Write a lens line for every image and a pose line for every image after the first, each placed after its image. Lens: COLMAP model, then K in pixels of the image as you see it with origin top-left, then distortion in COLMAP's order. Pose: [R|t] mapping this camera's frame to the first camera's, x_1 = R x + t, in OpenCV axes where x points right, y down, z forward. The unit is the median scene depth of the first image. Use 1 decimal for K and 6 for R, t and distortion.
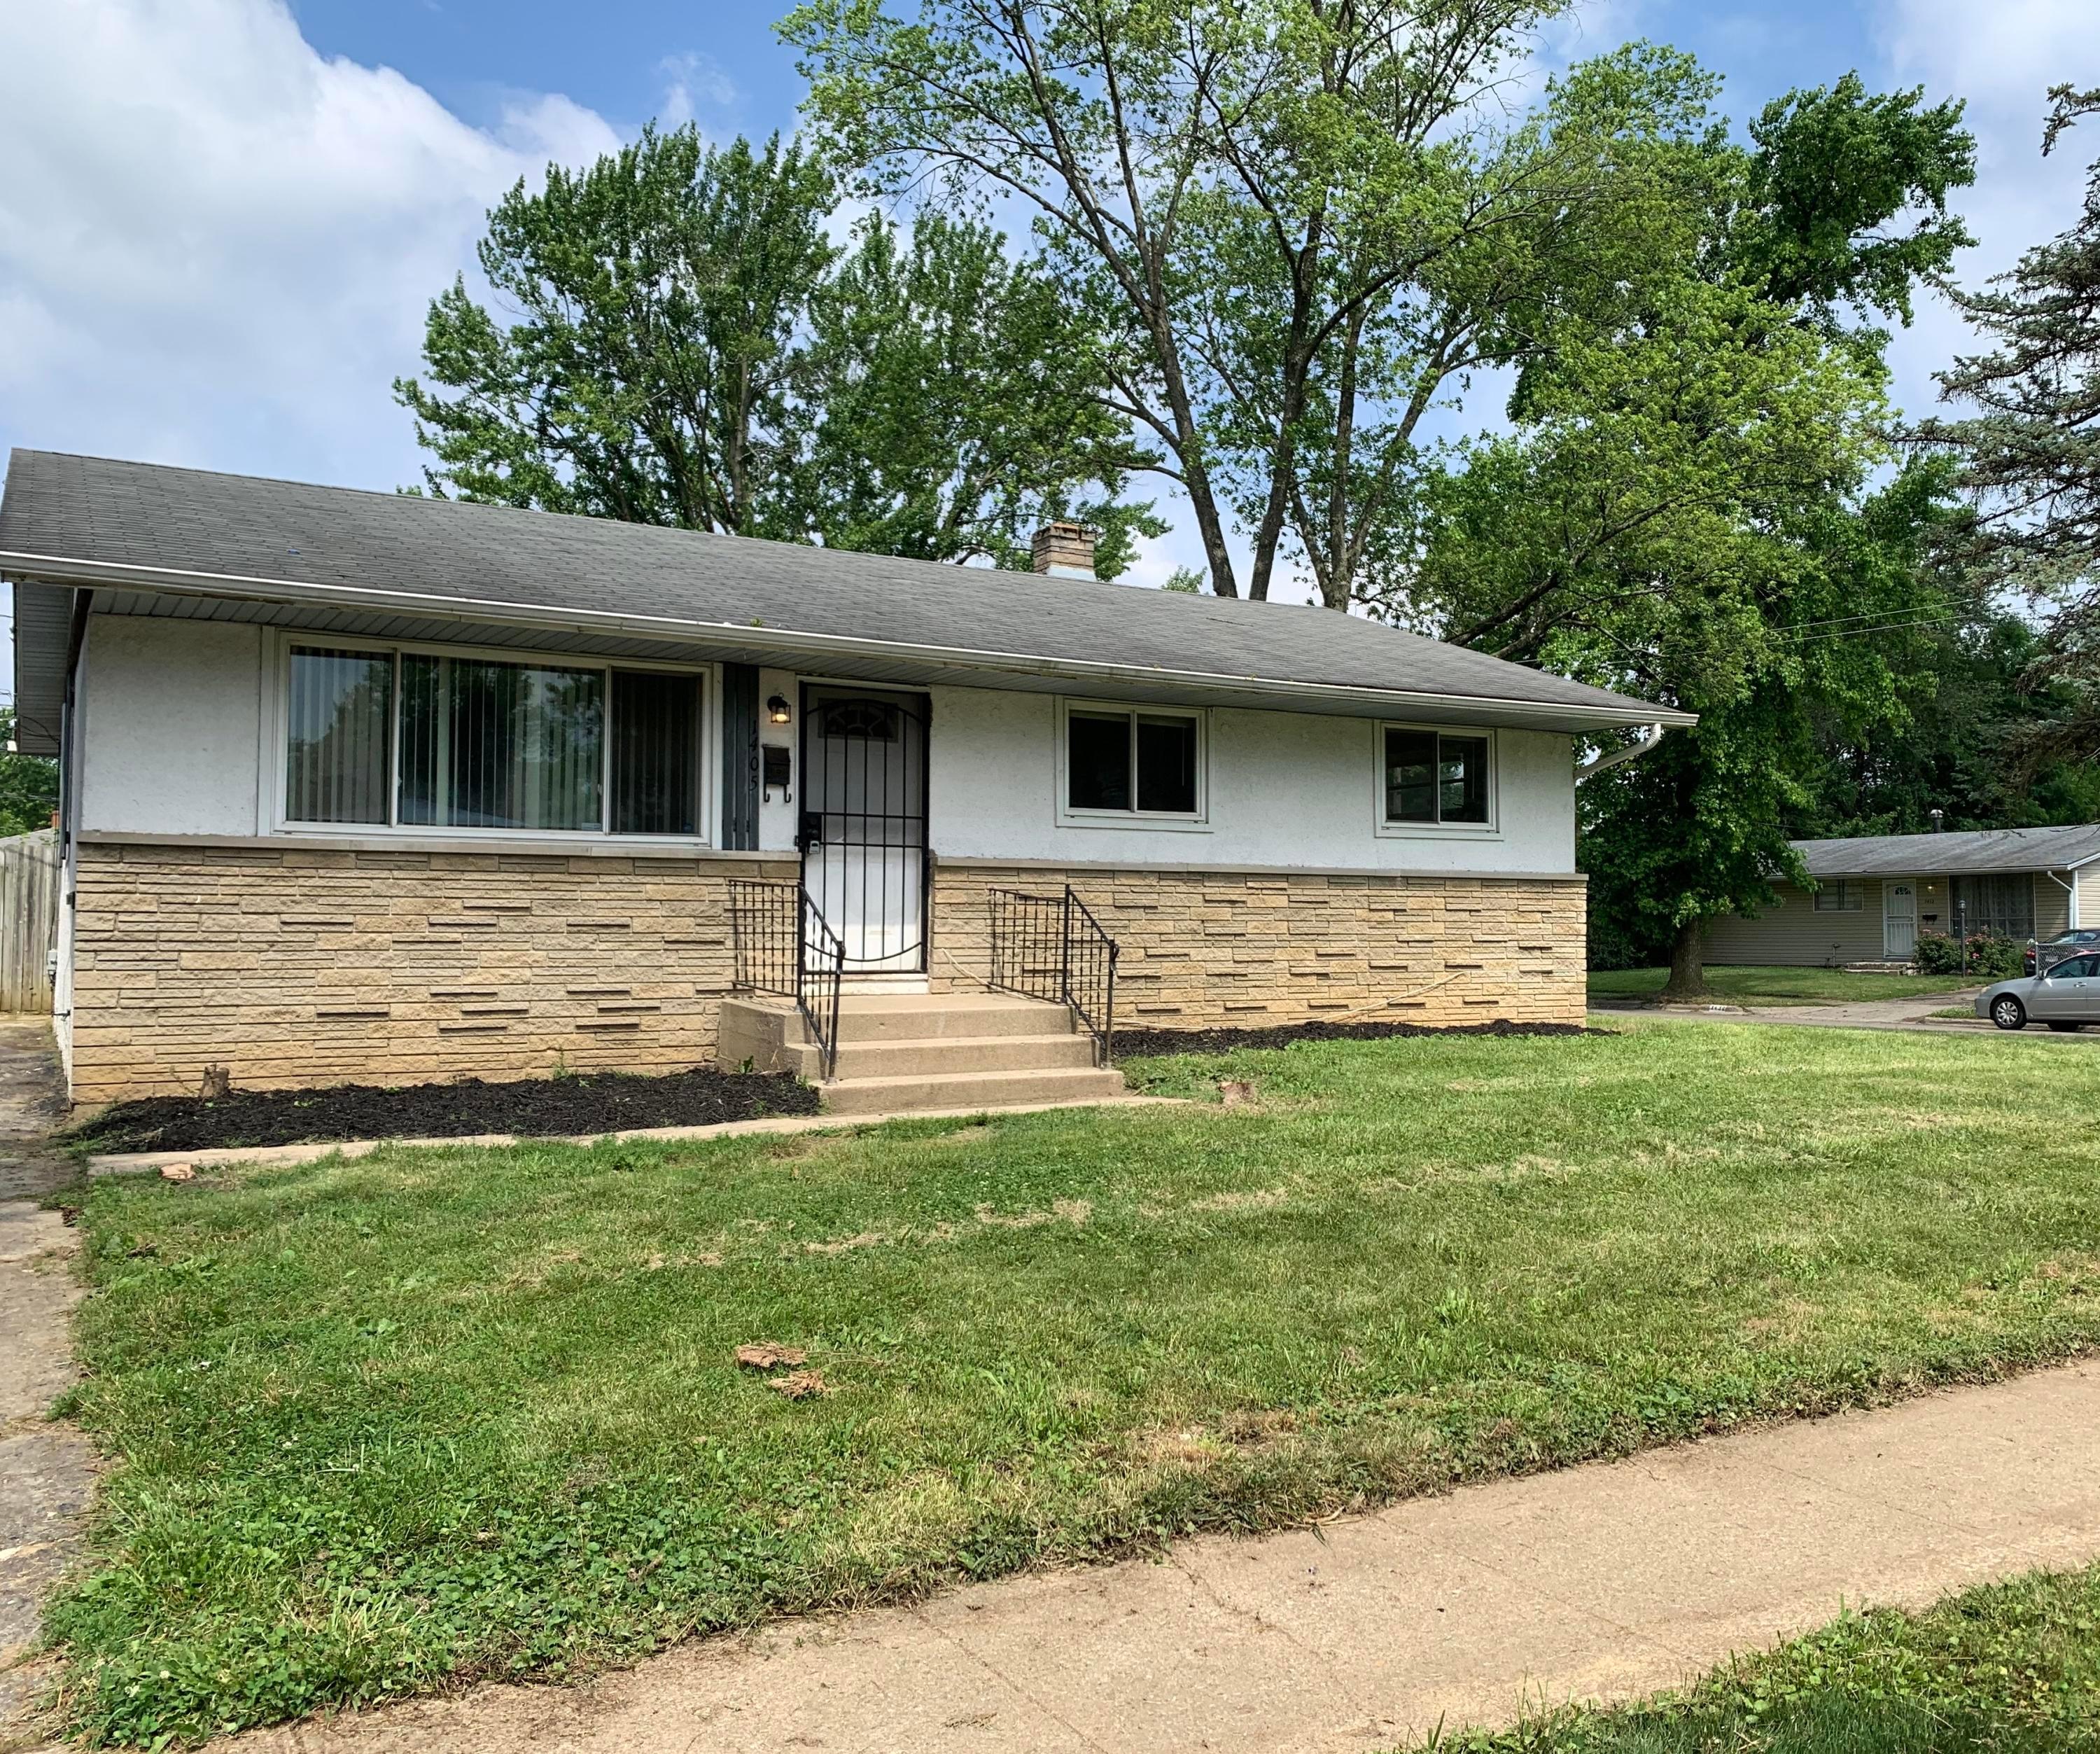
lens RADIAL K [[1820.4, 0, 1137.9], [0, 1820.4, 866.2], [0, 0, 1]] dist [0.019410, -0.016676]
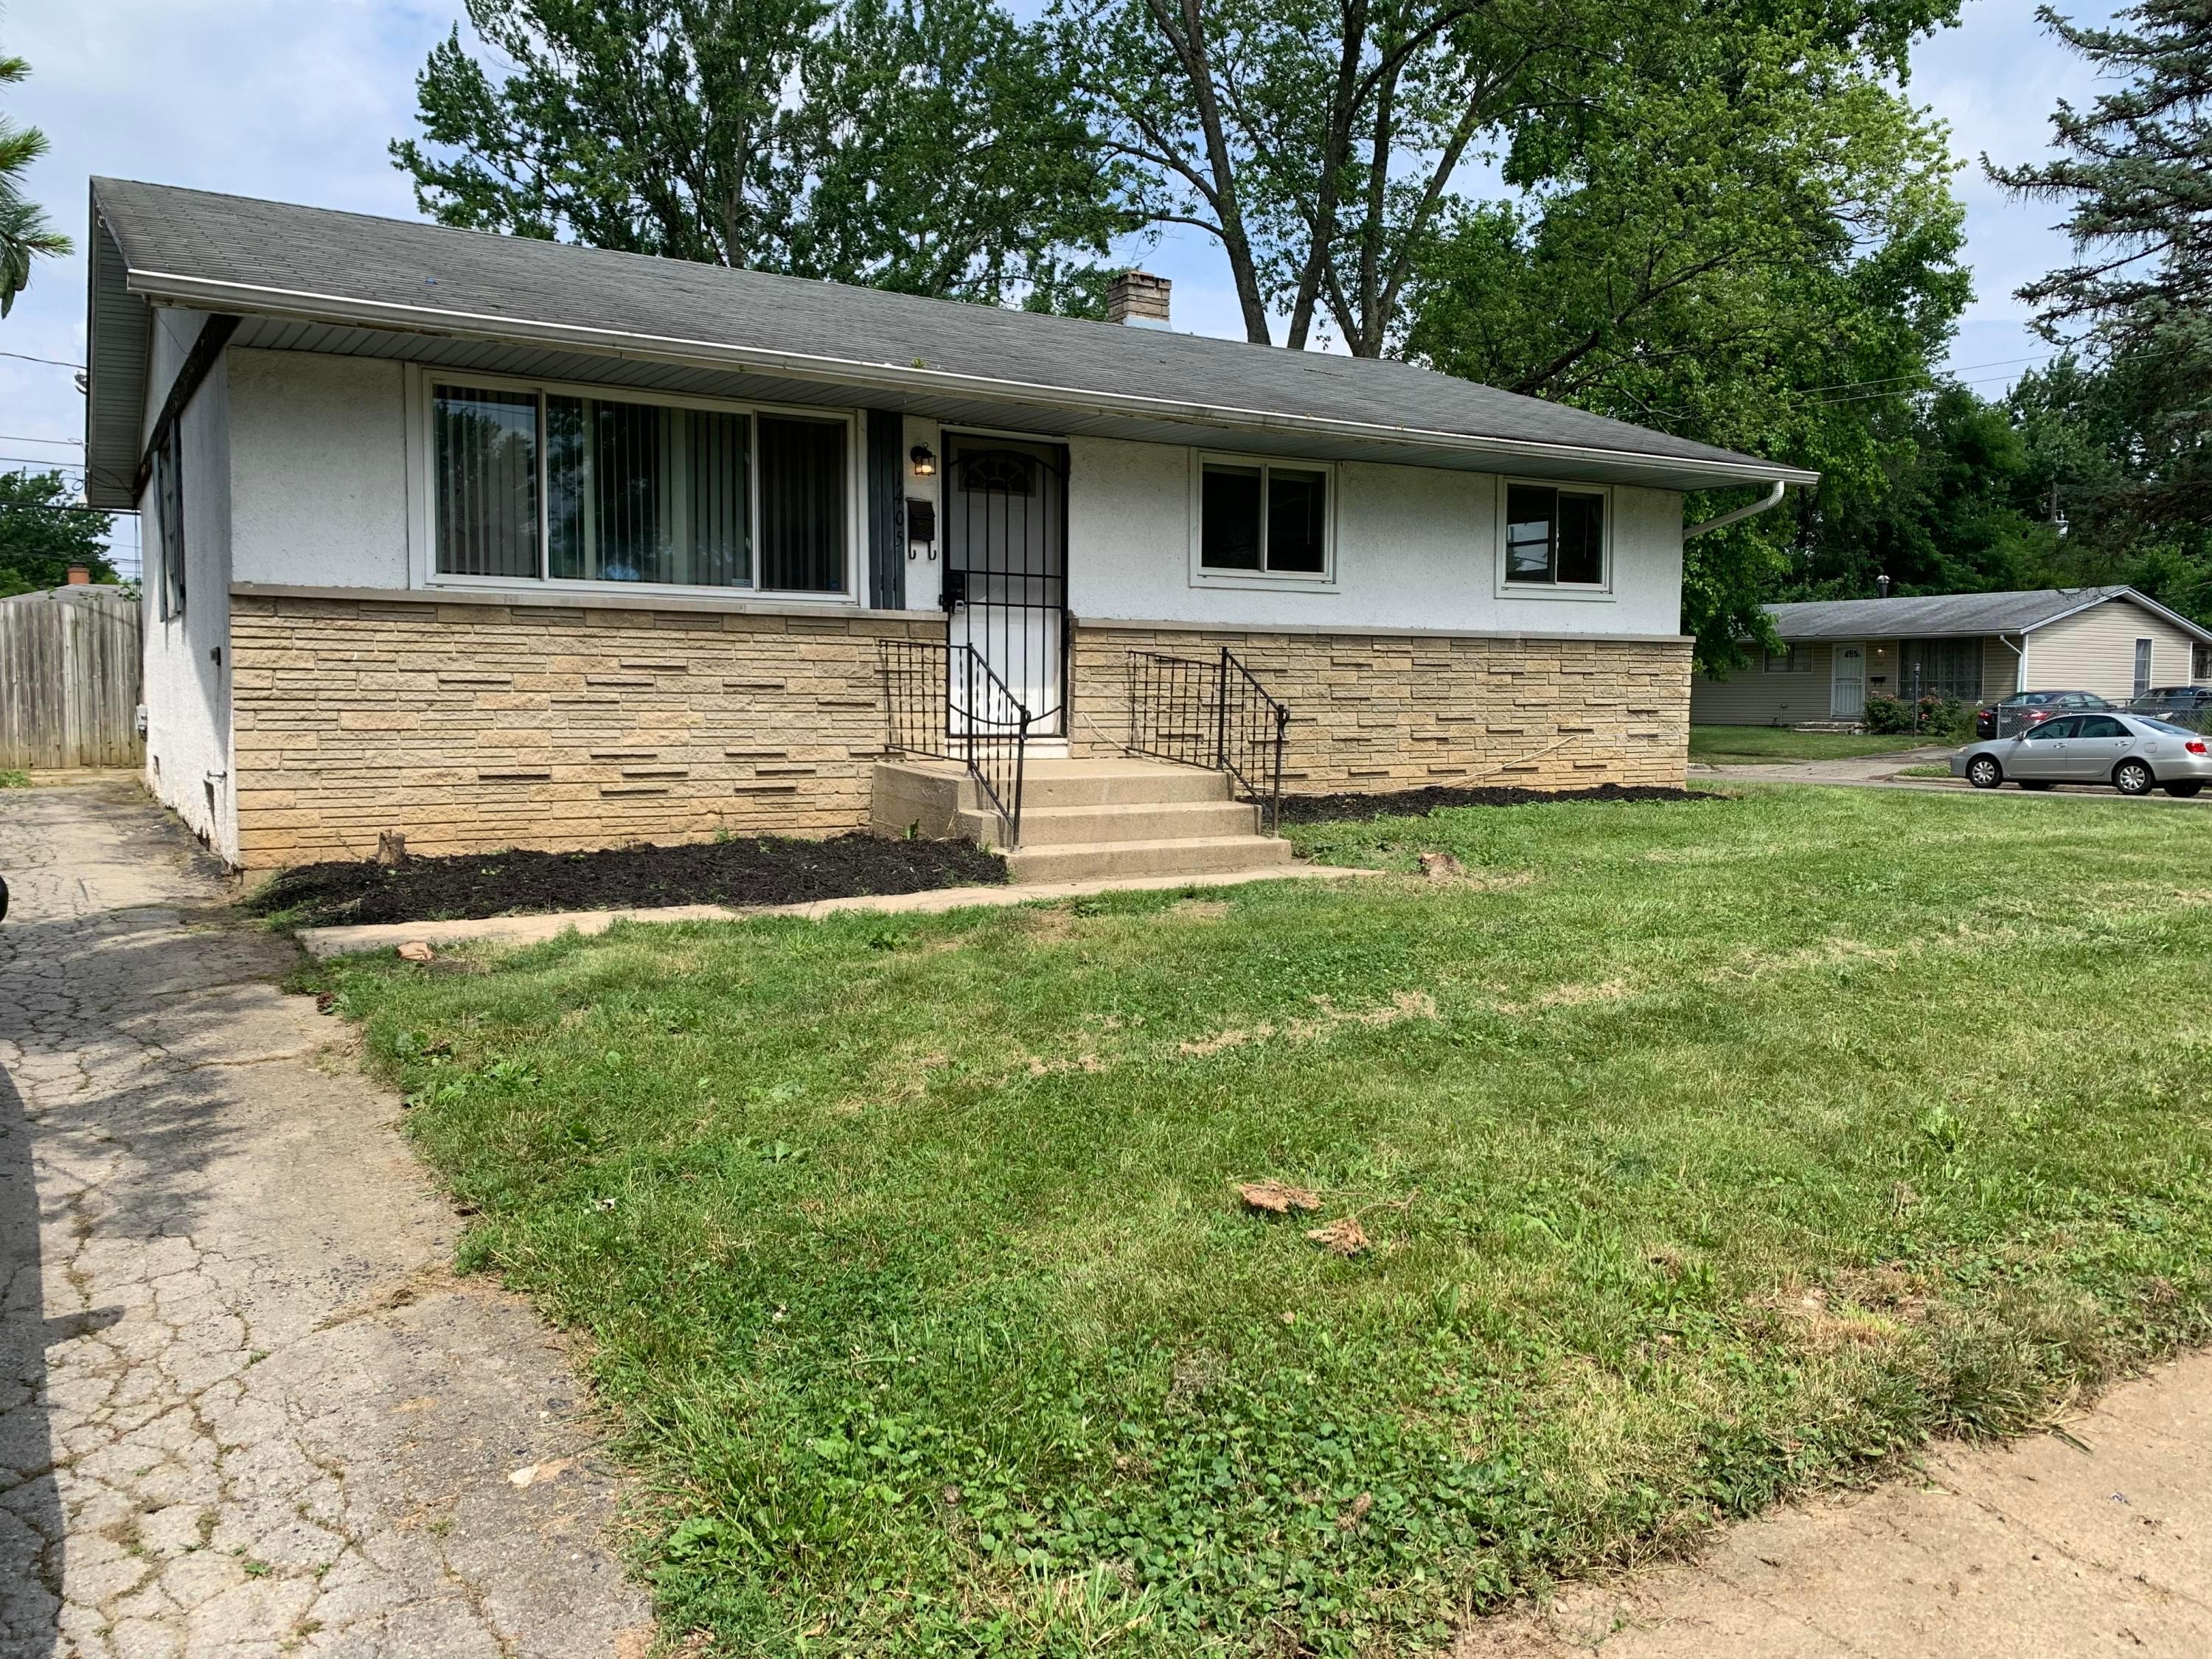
lens RADIAL K [[1717.6, 0, 1106.0], [0, 1717.6, 829.5], [0, 0, 1]] dist [0.024337, -0.021918]
pose [[0.999986, 0.004325, 0.002982, -0.091634], [-0.004642, 0.993196, 0.116362, 0.001083], [-0.002459, -0.116374, 0.993202, 0.070267]]
